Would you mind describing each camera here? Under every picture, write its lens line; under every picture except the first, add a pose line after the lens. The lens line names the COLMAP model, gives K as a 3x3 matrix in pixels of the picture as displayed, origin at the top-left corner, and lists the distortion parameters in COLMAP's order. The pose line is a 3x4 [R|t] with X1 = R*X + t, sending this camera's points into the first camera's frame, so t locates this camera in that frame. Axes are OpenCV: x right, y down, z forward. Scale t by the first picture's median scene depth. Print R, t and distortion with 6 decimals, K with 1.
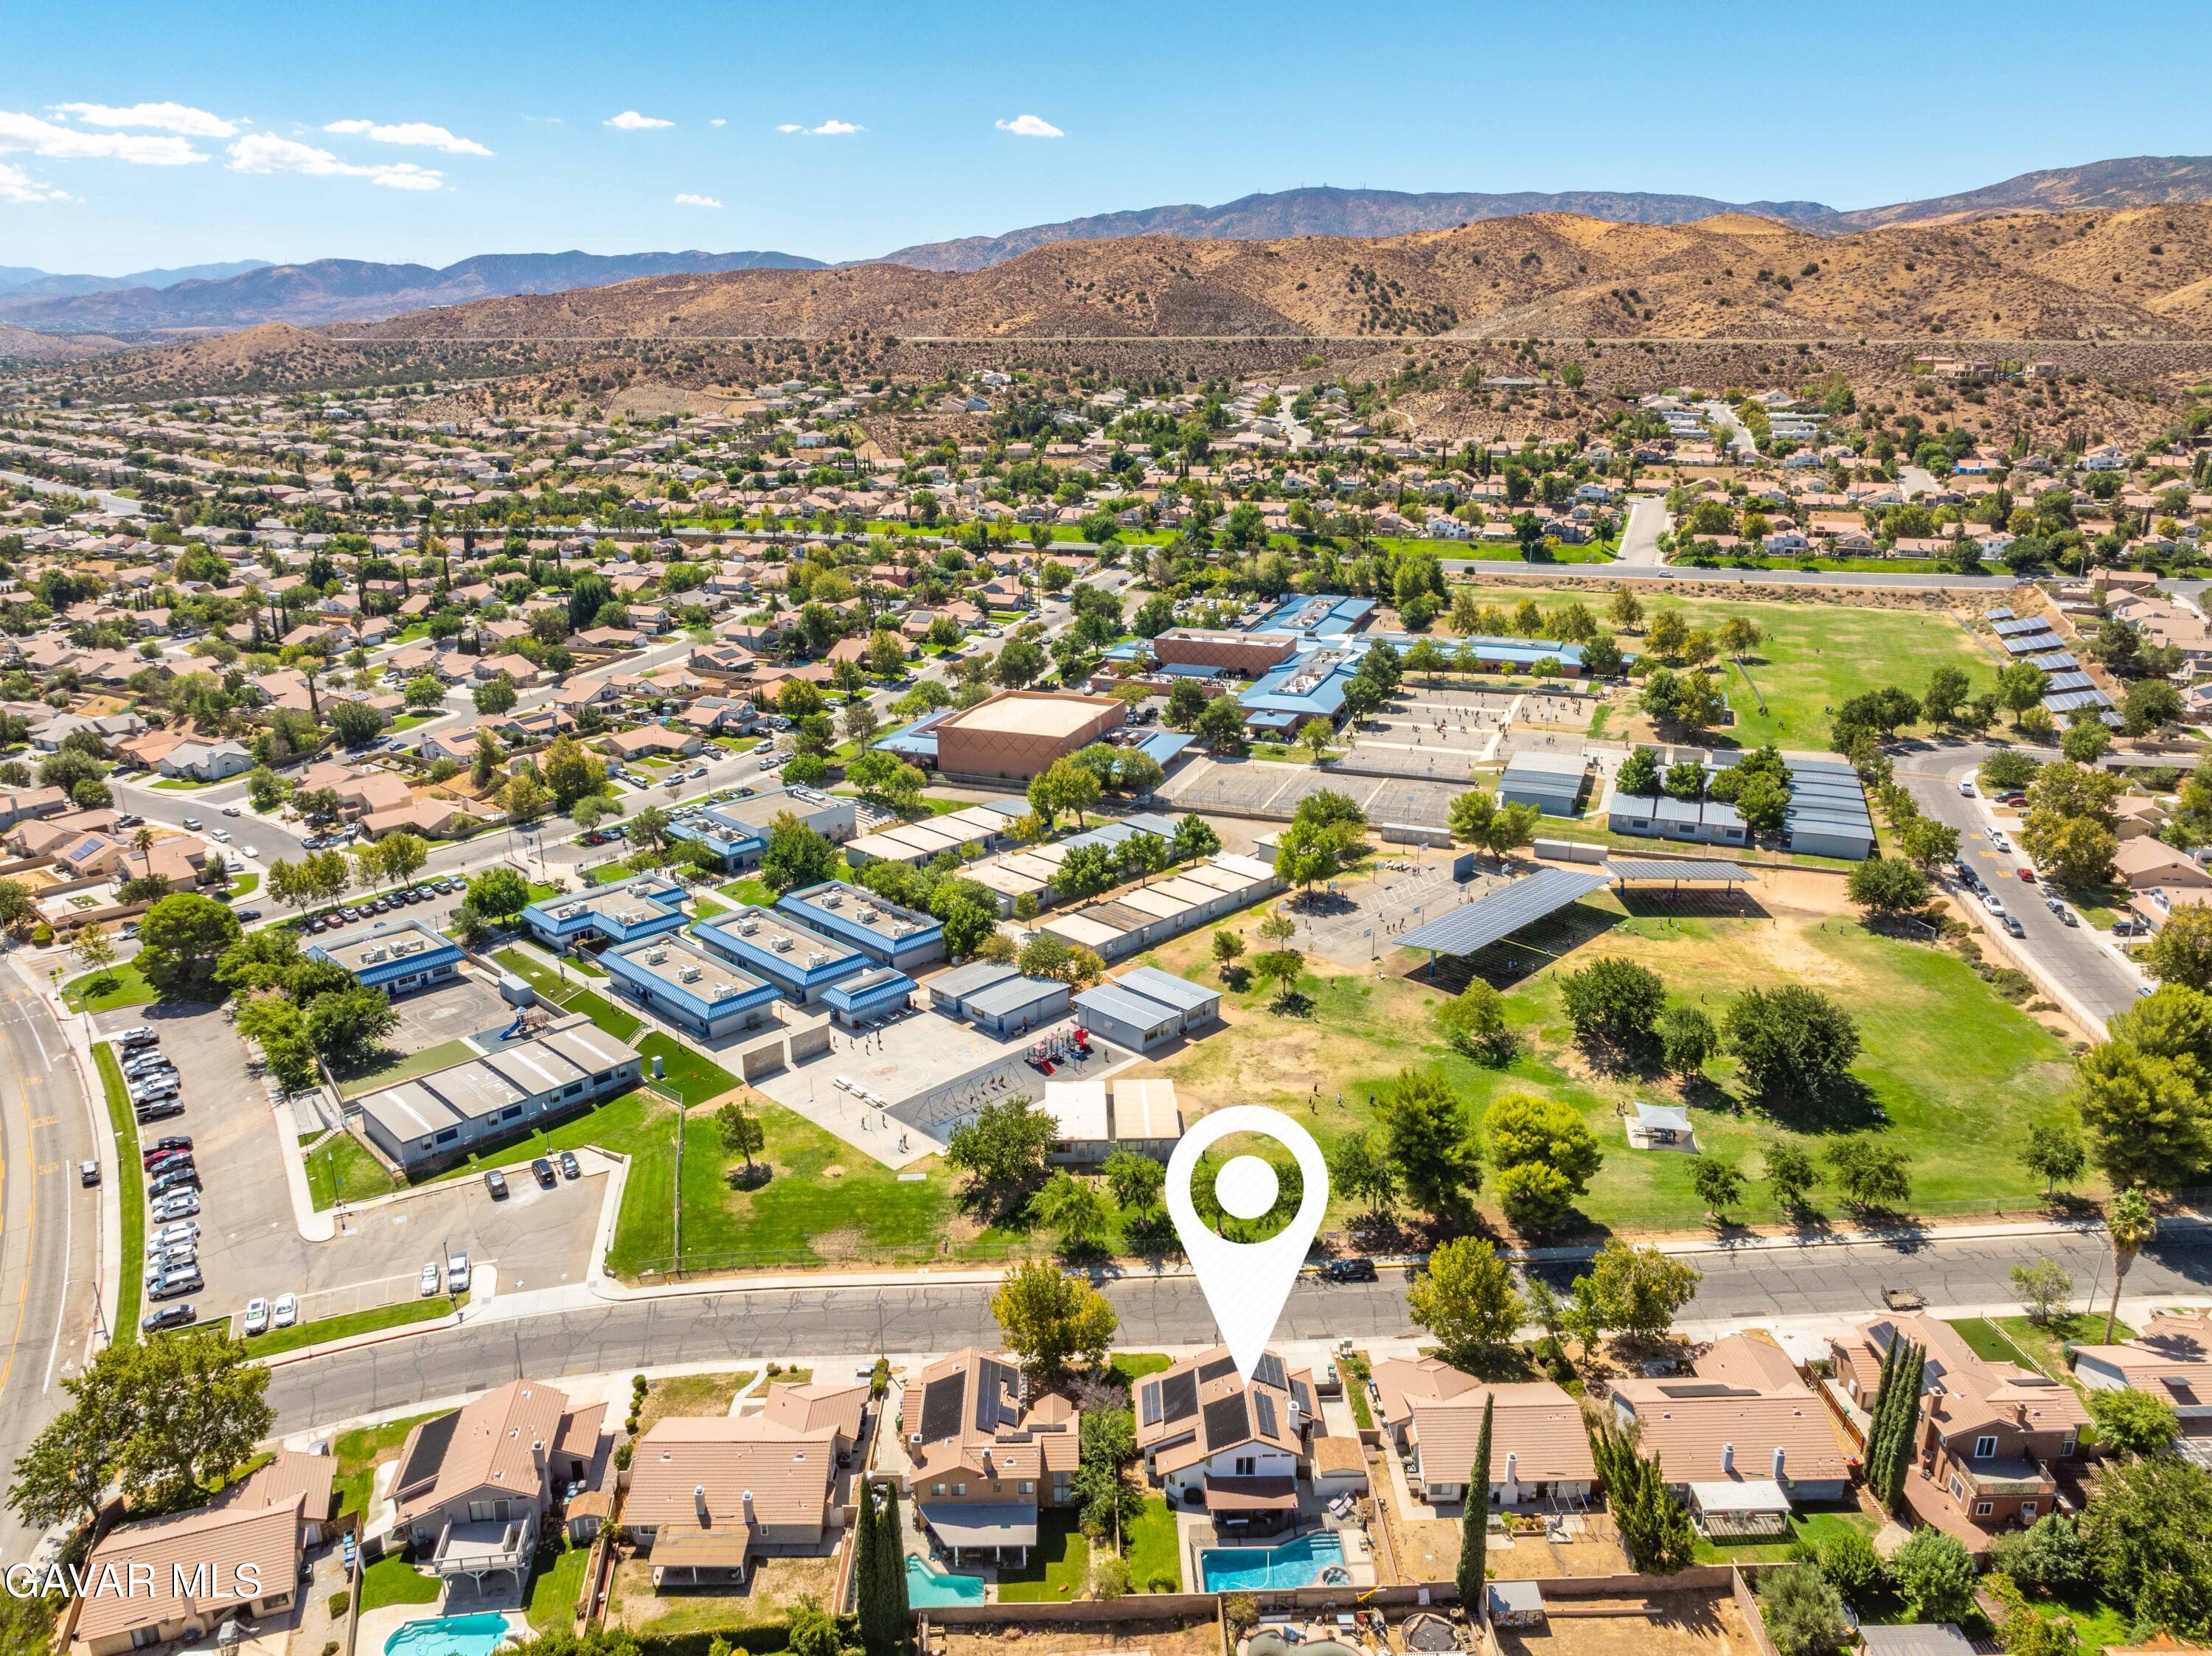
lens RADIAL K [[1567.5, 0, 1116.0], [0, 1567.5, 831.7], [0, 0, 1]] dist [-0.037203, 0.031526]
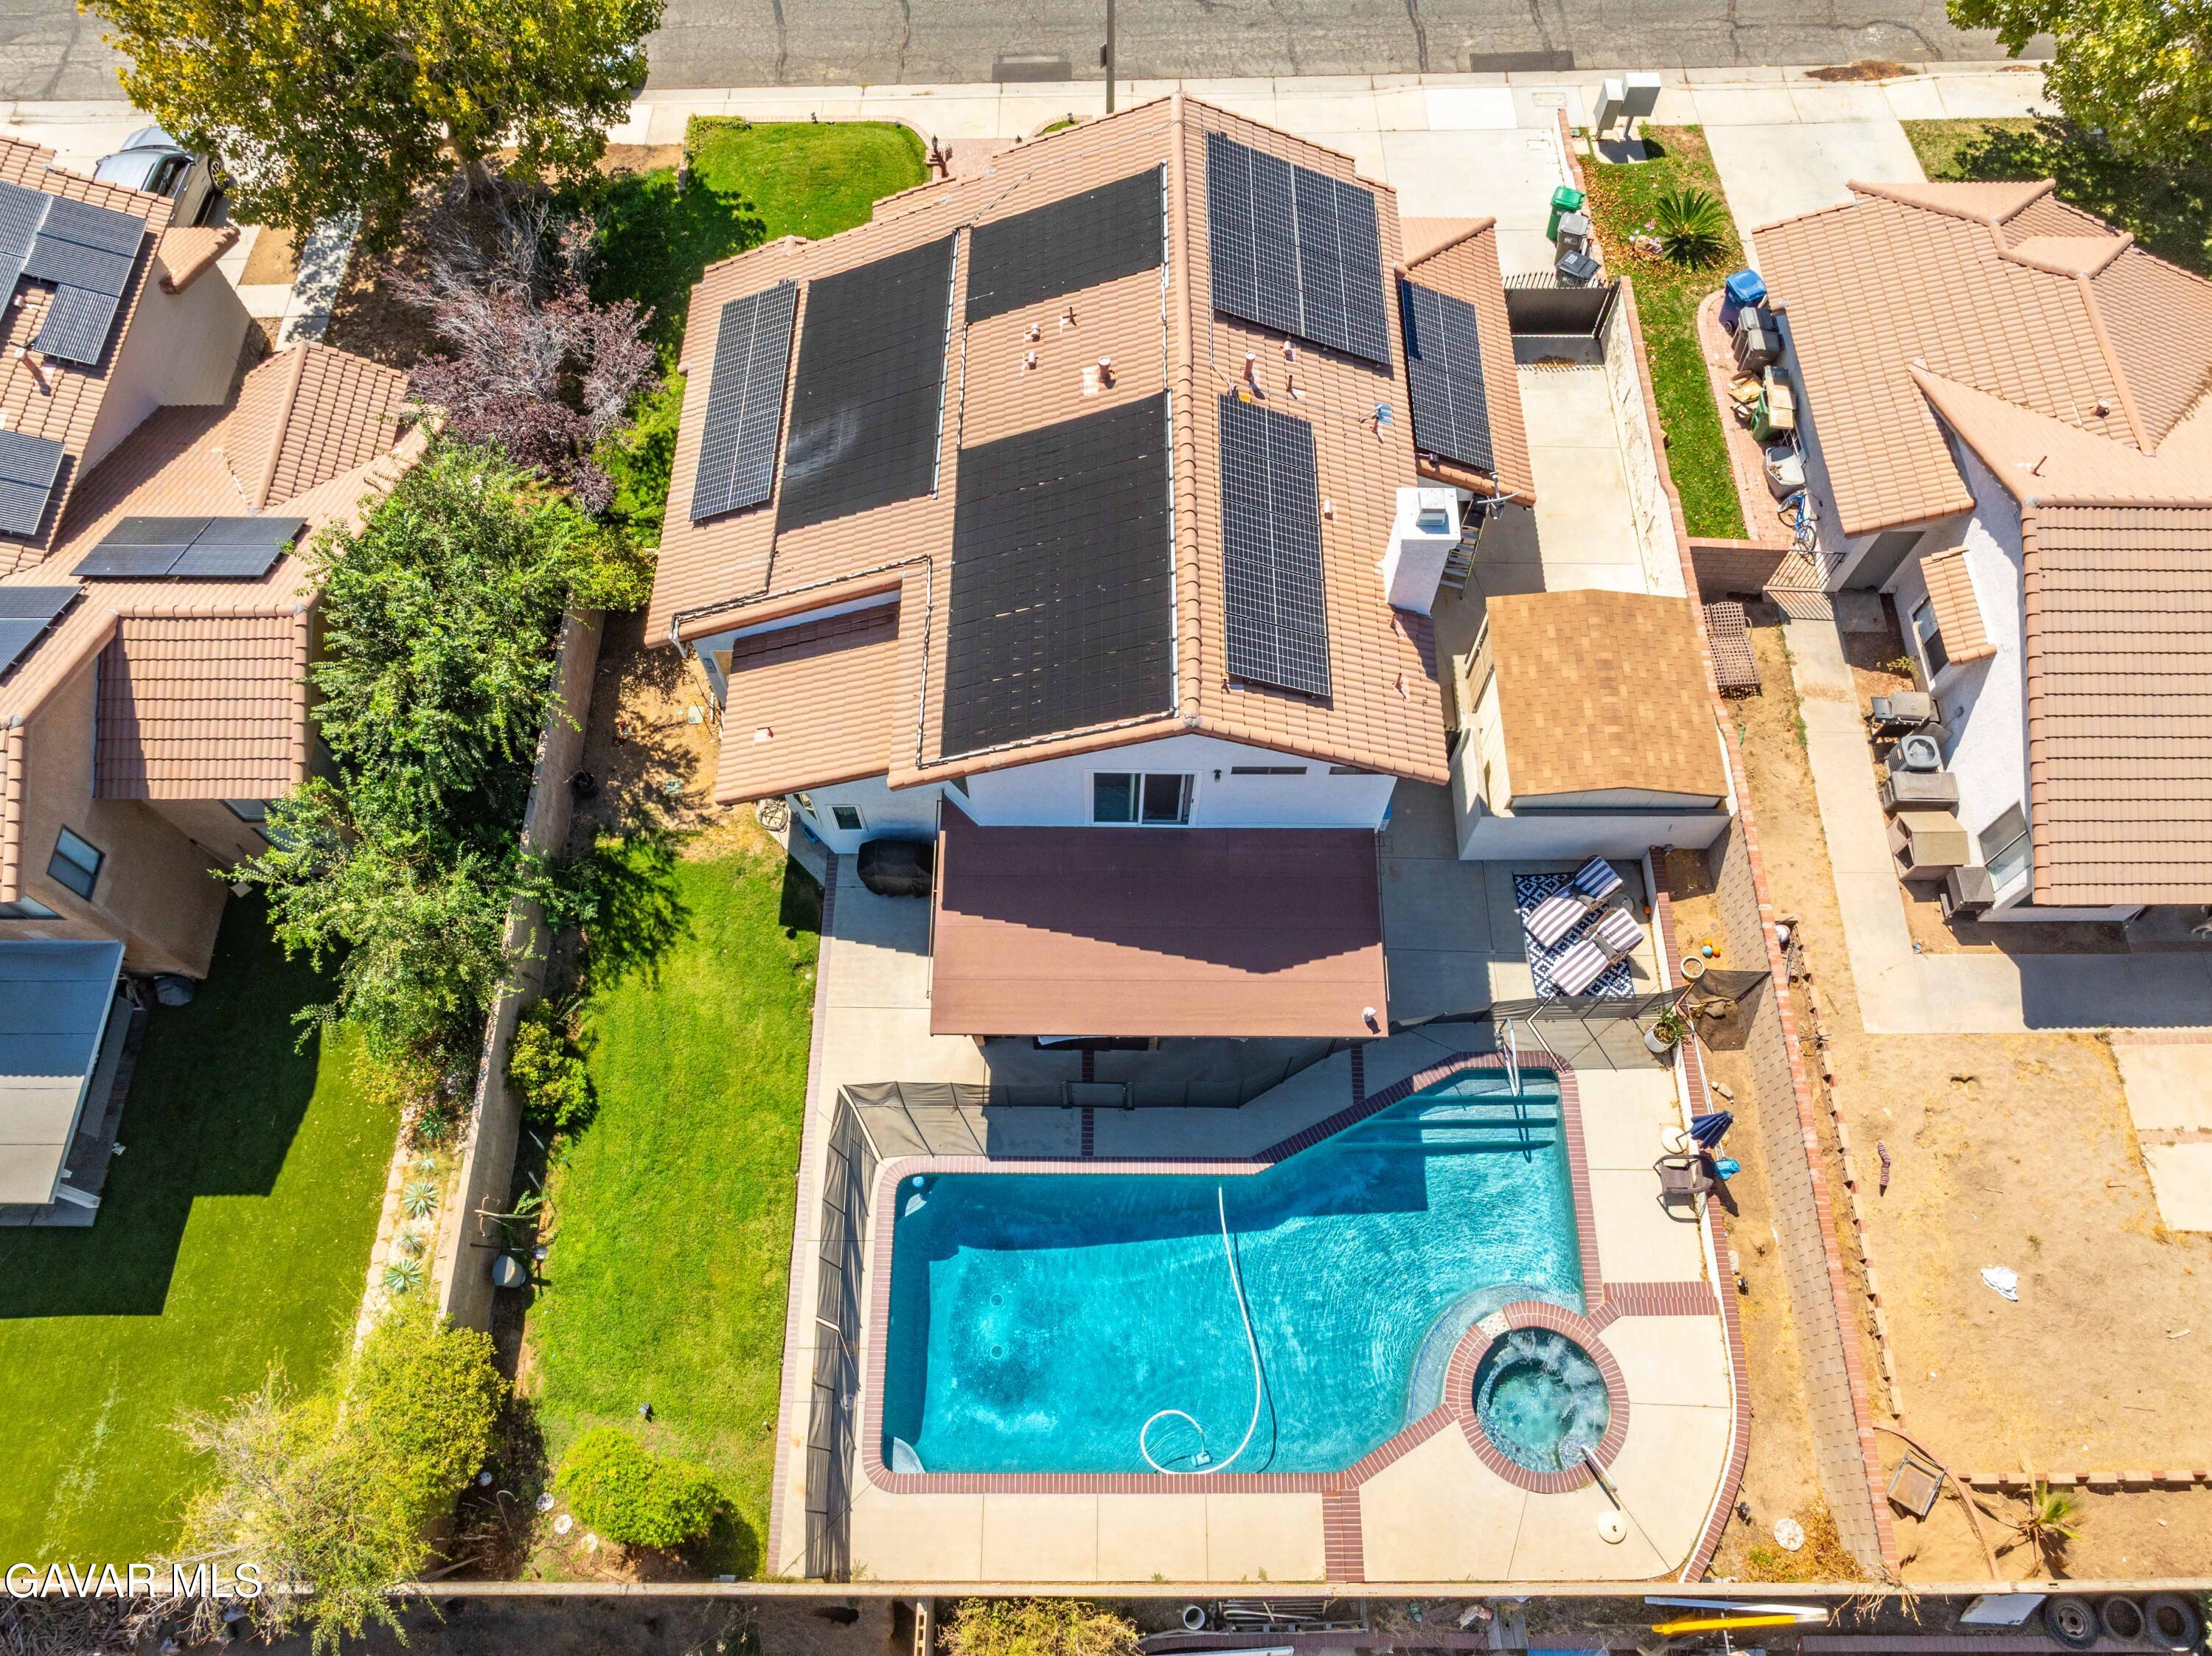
lens RADIAL K [[1567.5, 0, 1116.0], [0, 1567.5, 831.7], [0, 0, 1]] dist [-0.037203, 0.031526]
pose [[0.999477, 0.030107, -0.011773, 0.079641], [-0.012426, 0.694014, 0.719854, 0.259962], [0.029843, -0.719331, 0.694026, 0.832421]]
